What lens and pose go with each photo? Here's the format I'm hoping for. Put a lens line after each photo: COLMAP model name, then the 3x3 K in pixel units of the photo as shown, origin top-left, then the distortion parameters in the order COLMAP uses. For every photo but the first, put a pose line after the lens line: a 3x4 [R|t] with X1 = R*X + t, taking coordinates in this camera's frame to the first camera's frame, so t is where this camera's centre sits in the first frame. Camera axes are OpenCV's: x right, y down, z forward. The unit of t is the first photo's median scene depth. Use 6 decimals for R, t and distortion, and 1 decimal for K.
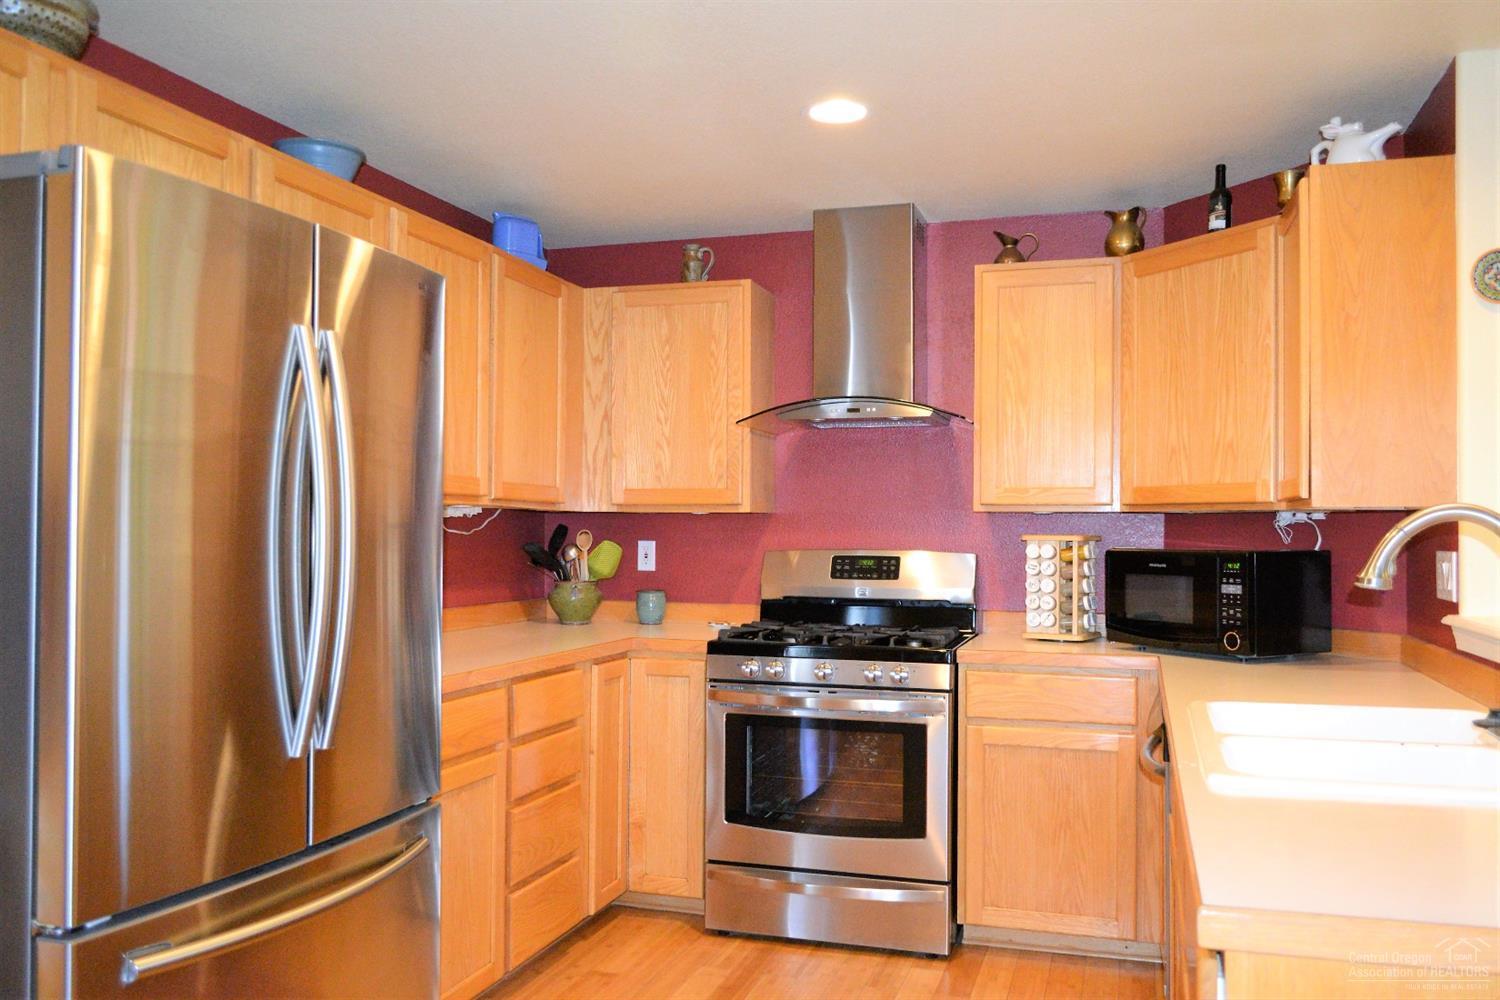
lens RADIAL K [[1197.6, 0, 771.5], [0, 1197.6, 509.0], [0, 0, 1]] dist [-0.006691, -0.001859]
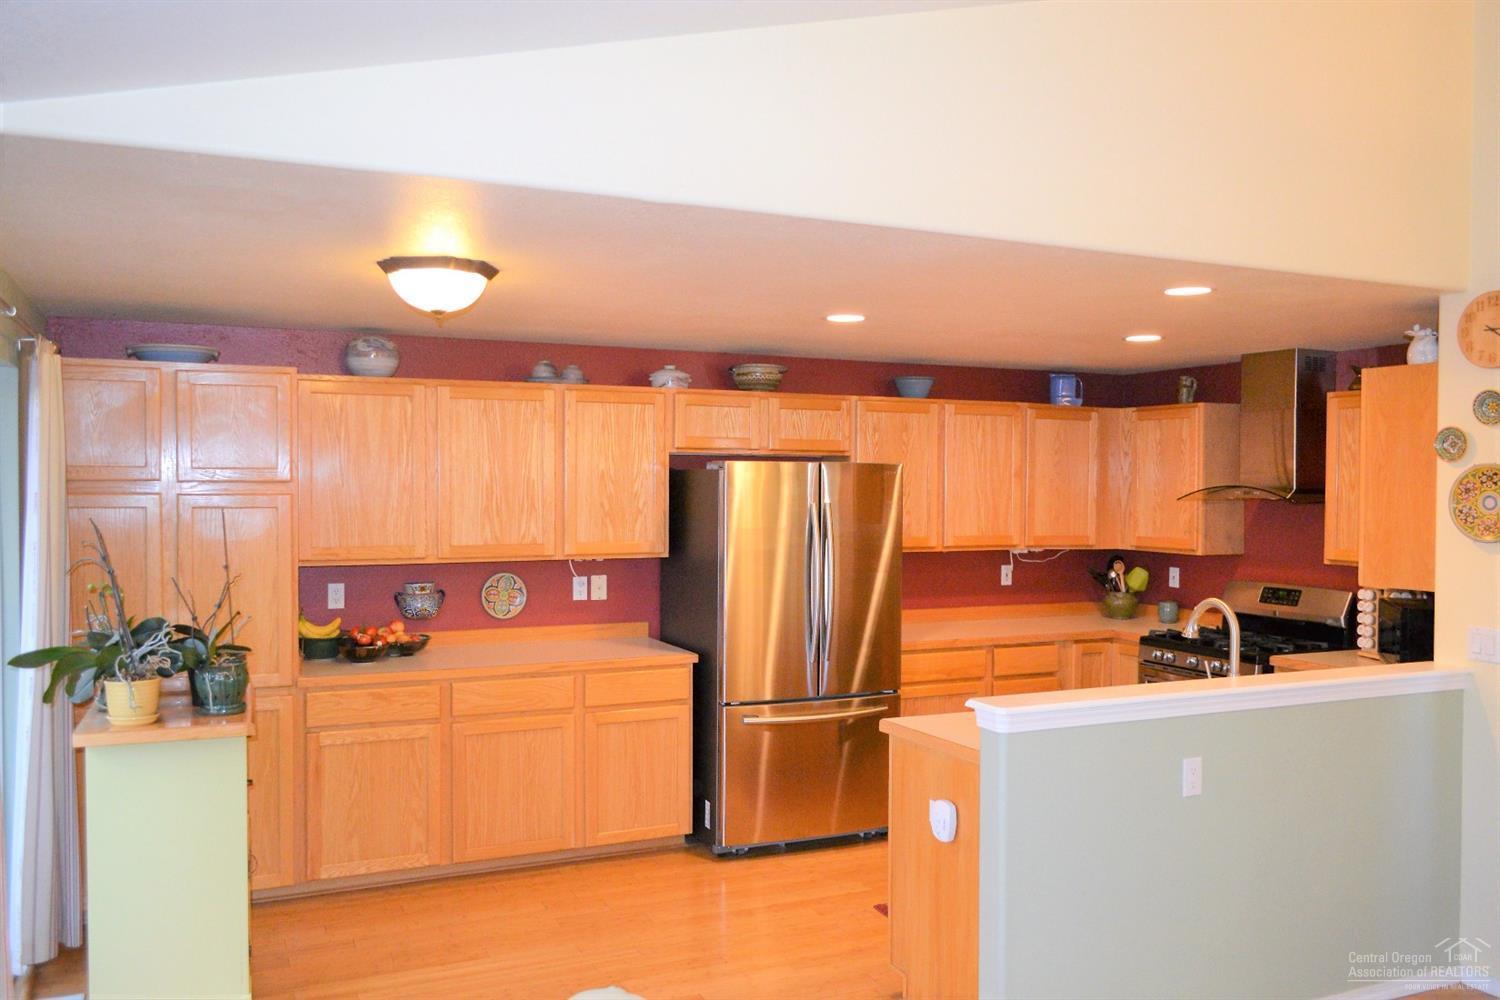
lens RADIAL K [[1197.6, 0, 771.5], [0, 1197.6, 509.0], [0, 0, 1]] dist [-0.006691, -0.001859]
pose [[0.672303, 0.014439, -0.740136, 0.740309], [0.010128, 0.999537, 0.028700, -0.105811], [0.740207, -0.026791, 0.671845, -0.433920]]
